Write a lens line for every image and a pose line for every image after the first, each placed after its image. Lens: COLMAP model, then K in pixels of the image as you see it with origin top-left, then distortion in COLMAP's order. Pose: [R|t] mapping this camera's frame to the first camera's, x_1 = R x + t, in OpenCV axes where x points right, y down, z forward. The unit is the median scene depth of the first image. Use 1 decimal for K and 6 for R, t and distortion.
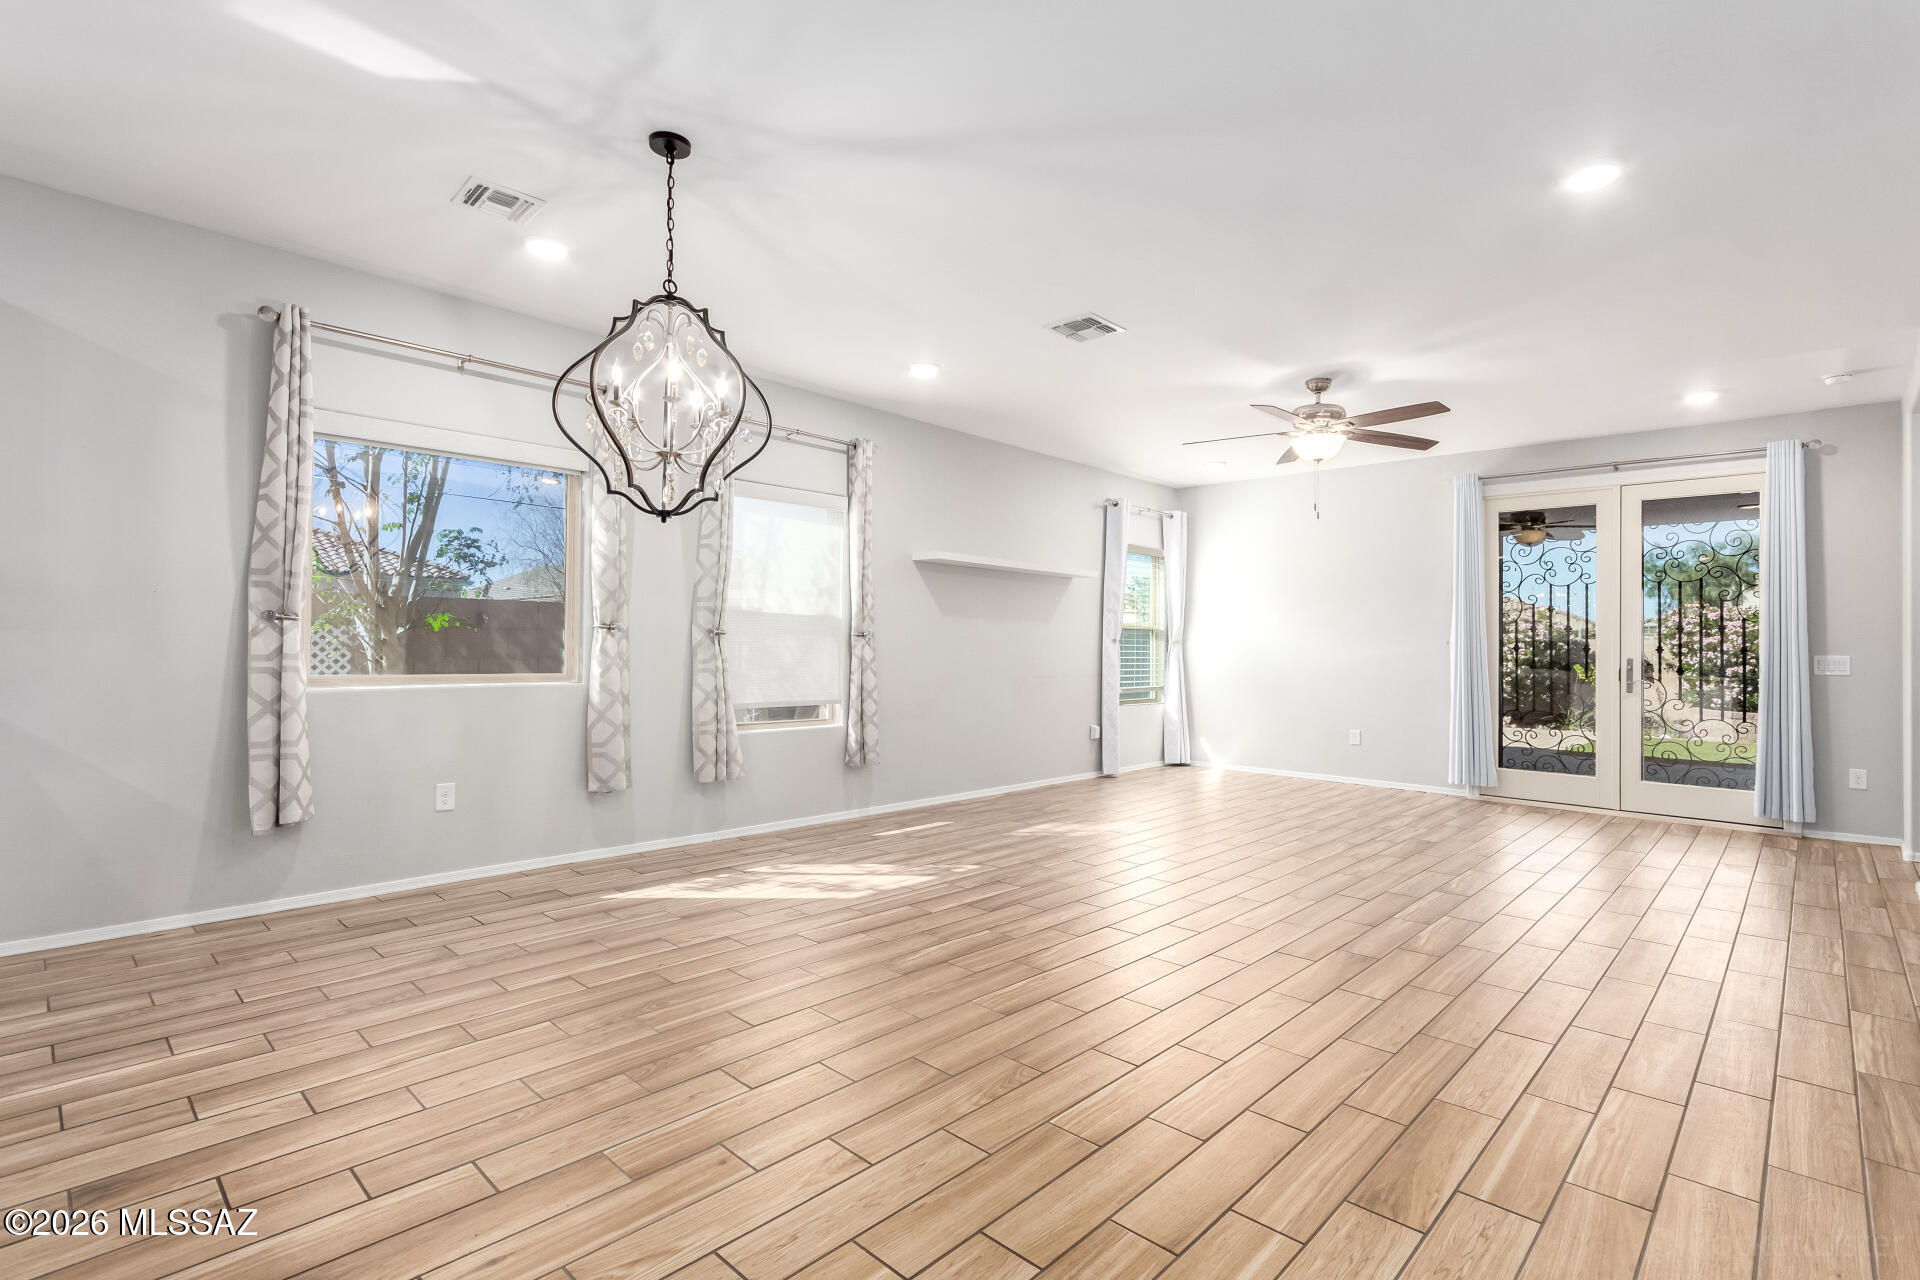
lens RADIAL K [[899.8, 0, 960.0], [0, 899.8, 640.0], [0, 0, 1]] dist [0.001430, 0.000146]
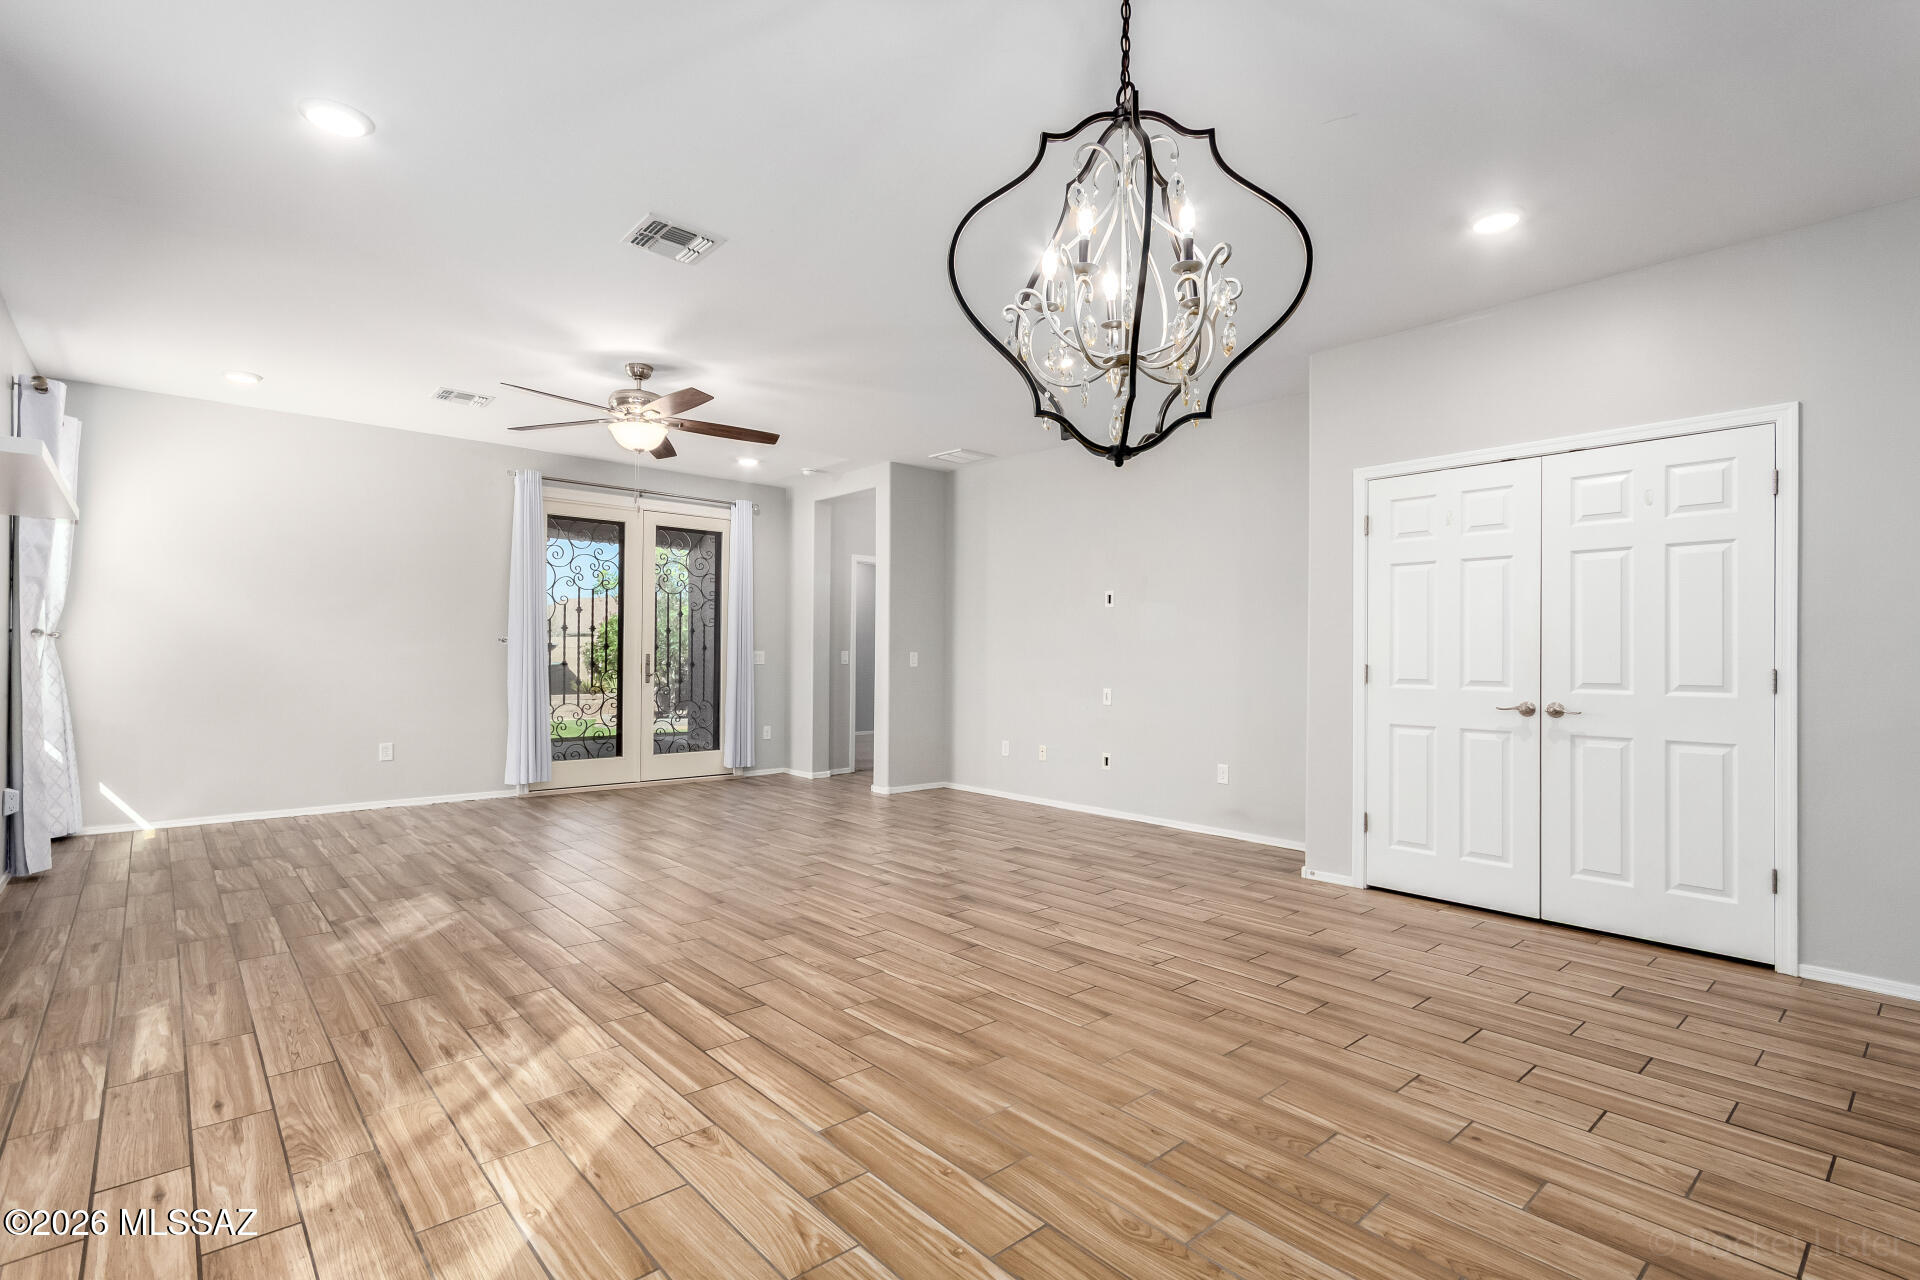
lens RADIAL K [[890.2, 0, 994.0], [0, 890.2, 645.9], [0, 0, 1]] dist [0.004417, 0.000915]
pose [[0.078212, -0.001964, 0.996935, -0.696531], [-0.016009, 0.999867, 0.003226, -0.004443], [-0.996808, -0.016212, 0.078170, 0.757912]]
